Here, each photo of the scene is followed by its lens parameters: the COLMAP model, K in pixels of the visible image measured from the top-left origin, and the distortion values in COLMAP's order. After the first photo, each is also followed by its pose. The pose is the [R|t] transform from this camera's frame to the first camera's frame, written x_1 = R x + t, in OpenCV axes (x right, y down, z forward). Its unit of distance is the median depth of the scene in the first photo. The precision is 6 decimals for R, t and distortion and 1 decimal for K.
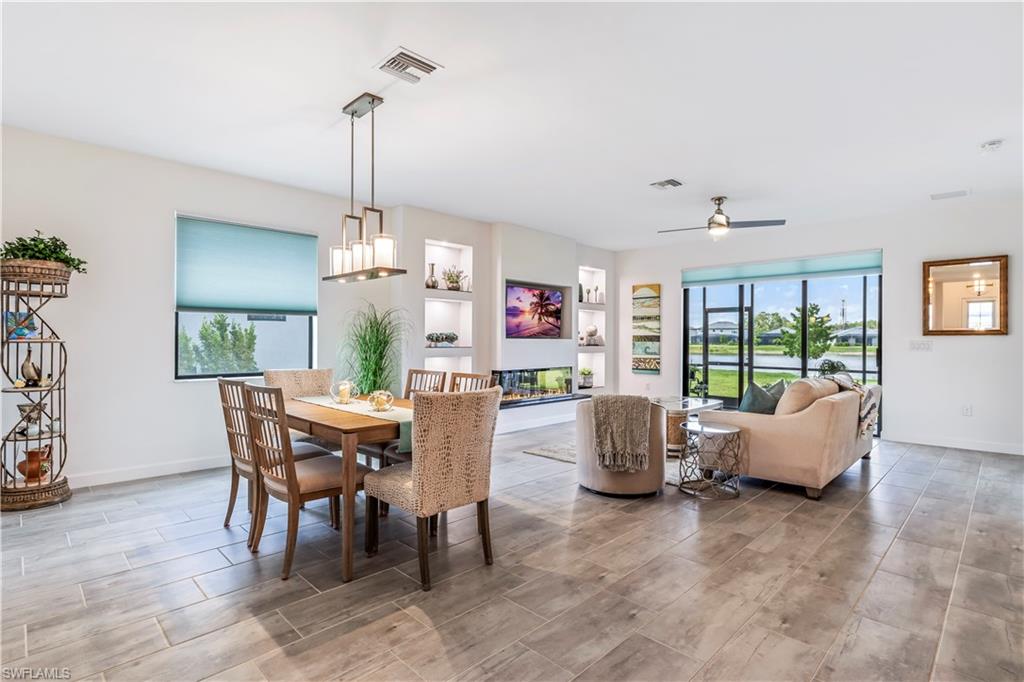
lens RADIAL K [[504.0, 0, 507.4], [0, 504.0, 344.4], [0, 0, 1]] dist [-0.004743, -0.000586]
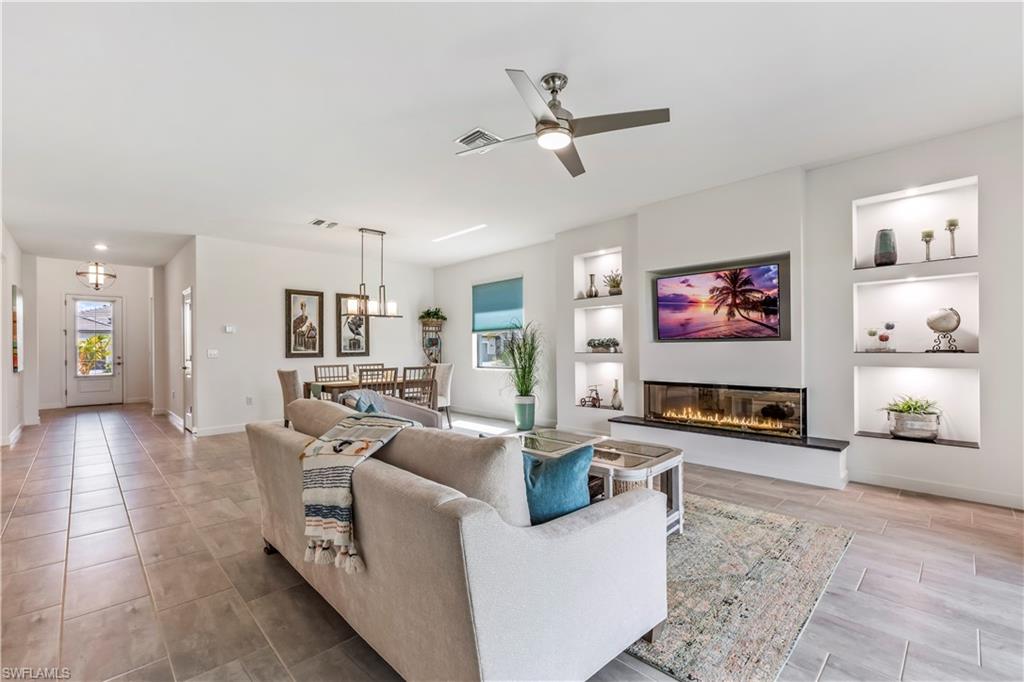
lens RADIAL K [[440.7, 0, 514.5], [0, 440.7, 346.6], [0, 0, 1]] dist [0.000577, 0.002491]
pose [[-0.007812, -0.008928, -0.999930, 0.876885], [0.001674, 0.999959, -0.008941, 0.001491], [0.999968, -0.001744, -0.007797, 0.937624]]
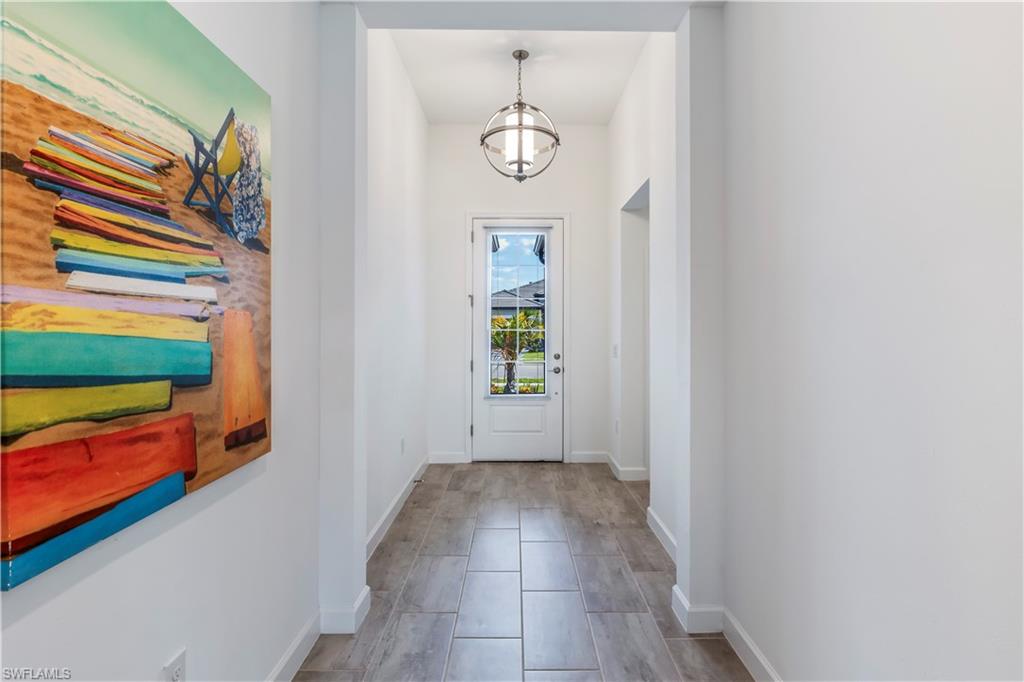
lens RADIAL K [[504.0, 0, 515.7], [0, 504.0, 330.7], [0, 0, 1]] dist [-0.004743, -0.000586]
pose [[-0.706110, -0.003524, -0.708093, -0.199281], [-0.012553, 0.999893, 0.007542, -0.024291], [0.707991, 0.014214, -0.706079, -0.084266]]
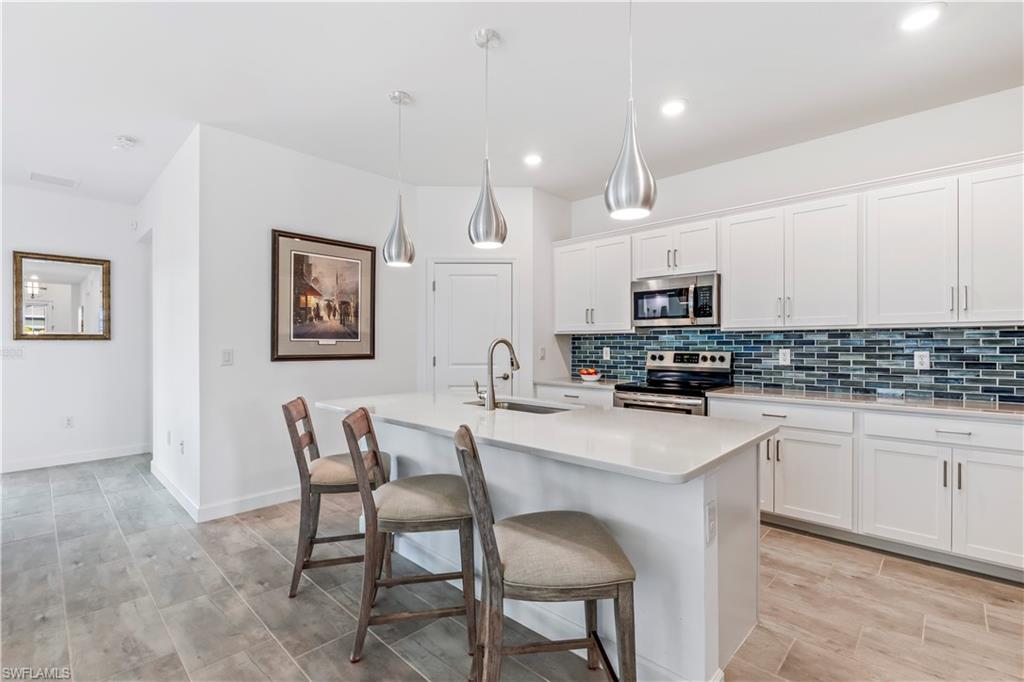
lens RADIAL K [[466.1, 0, 512.4], [0, 466.1, 340.8], [0, 0, 1]] dist [0.007362, -0.000548]
pose [[-0.012222, 0.005328, 0.999911, 0.045927], [0.008256, 0.999952, -0.005227, -0.005372], [-0.999891, 0.008191, -0.012265, 0.197211]]
